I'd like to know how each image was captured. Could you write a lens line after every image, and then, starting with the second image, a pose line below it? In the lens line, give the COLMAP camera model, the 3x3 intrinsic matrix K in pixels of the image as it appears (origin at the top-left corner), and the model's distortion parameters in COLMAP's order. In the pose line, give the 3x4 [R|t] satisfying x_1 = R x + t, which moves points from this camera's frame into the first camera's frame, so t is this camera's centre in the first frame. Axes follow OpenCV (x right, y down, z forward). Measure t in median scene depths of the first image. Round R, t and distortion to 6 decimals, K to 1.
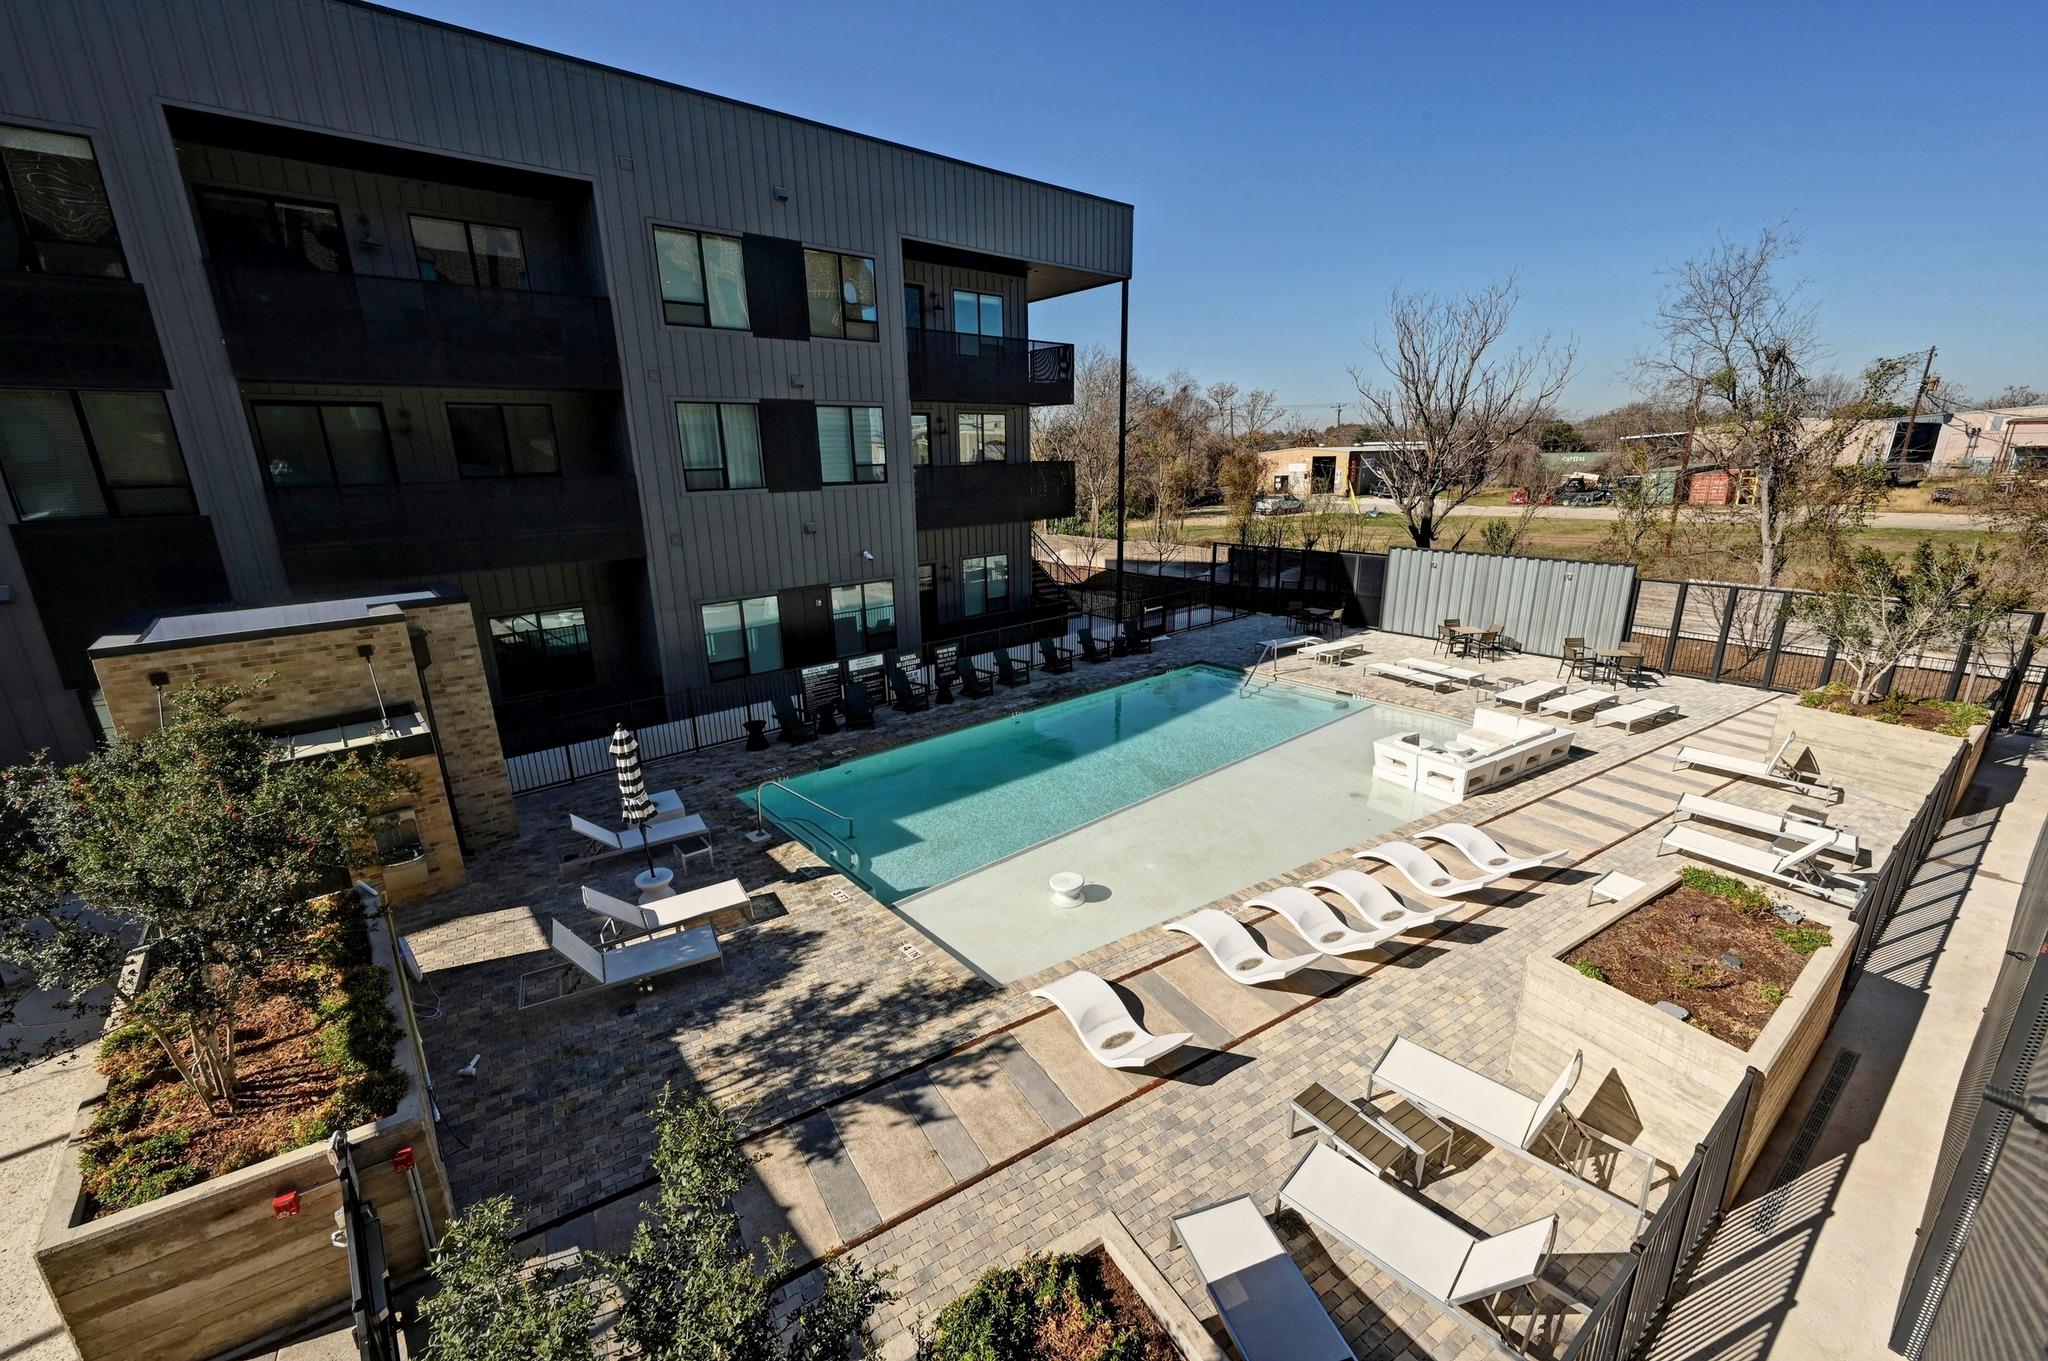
lens RADIAL K [[810.4, 0, 1023.7], [0, 810.4, 682.1], [0, 0, 1]] dist [-0.003916, 0.001160]
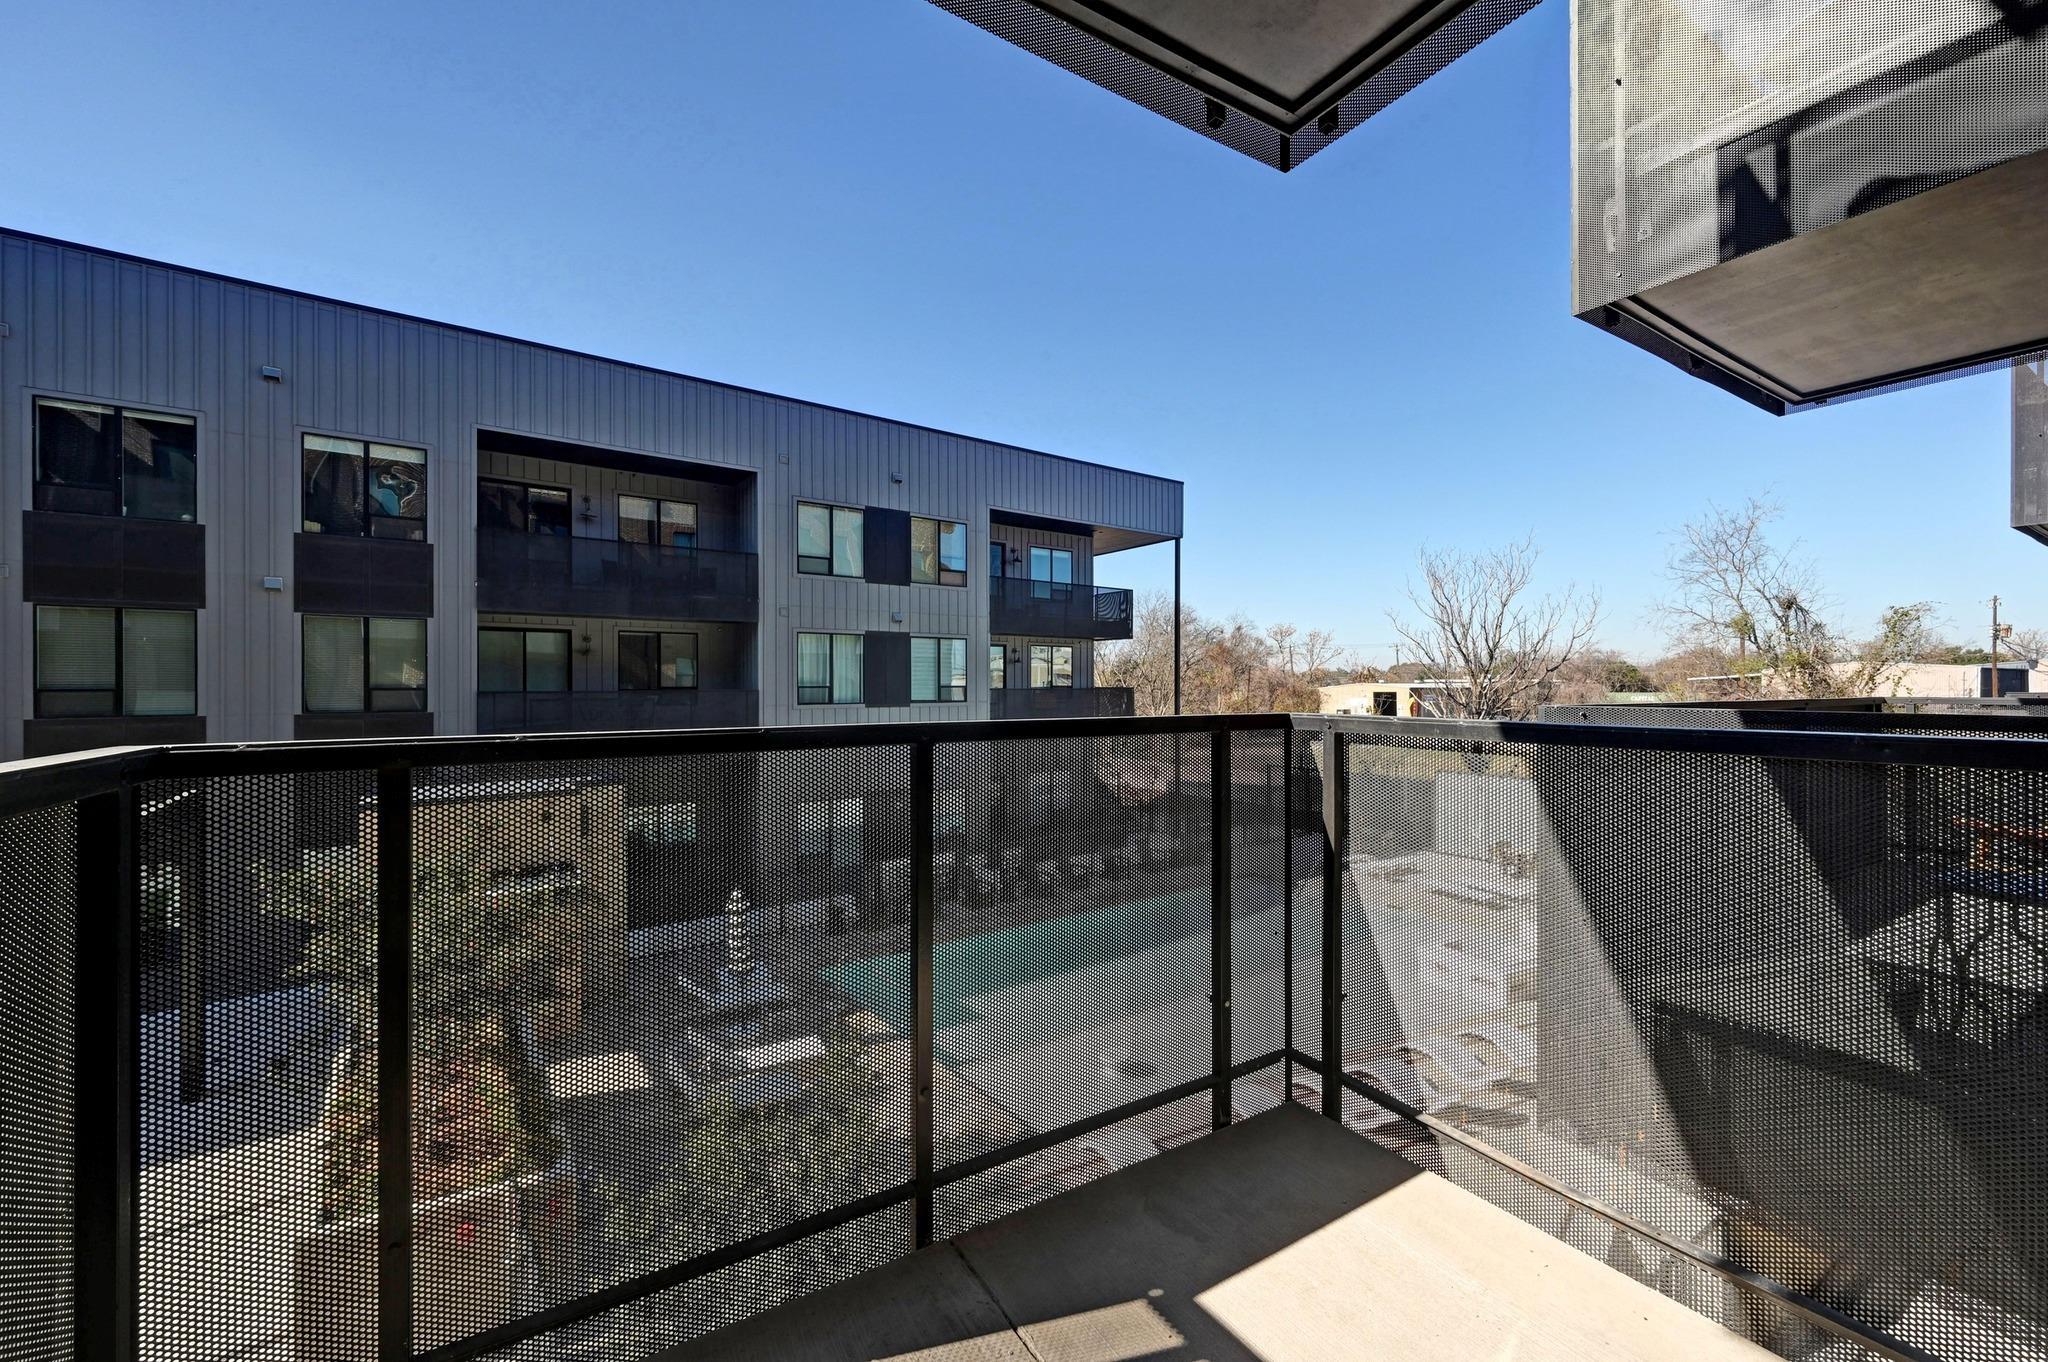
lens RADIAL K [[810.4, 0, 1025.4], [0, 810.4, 681.8], [0, 0, 1]] dist [-0.003916, 0.001160]
pose [[0.996427, 0.015412, -0.083035, 0.008958], [-0.037819, 0.960545, -0.275543, 0.040774], [0.075513, 0.277699, 0.957696, -0.101268]]
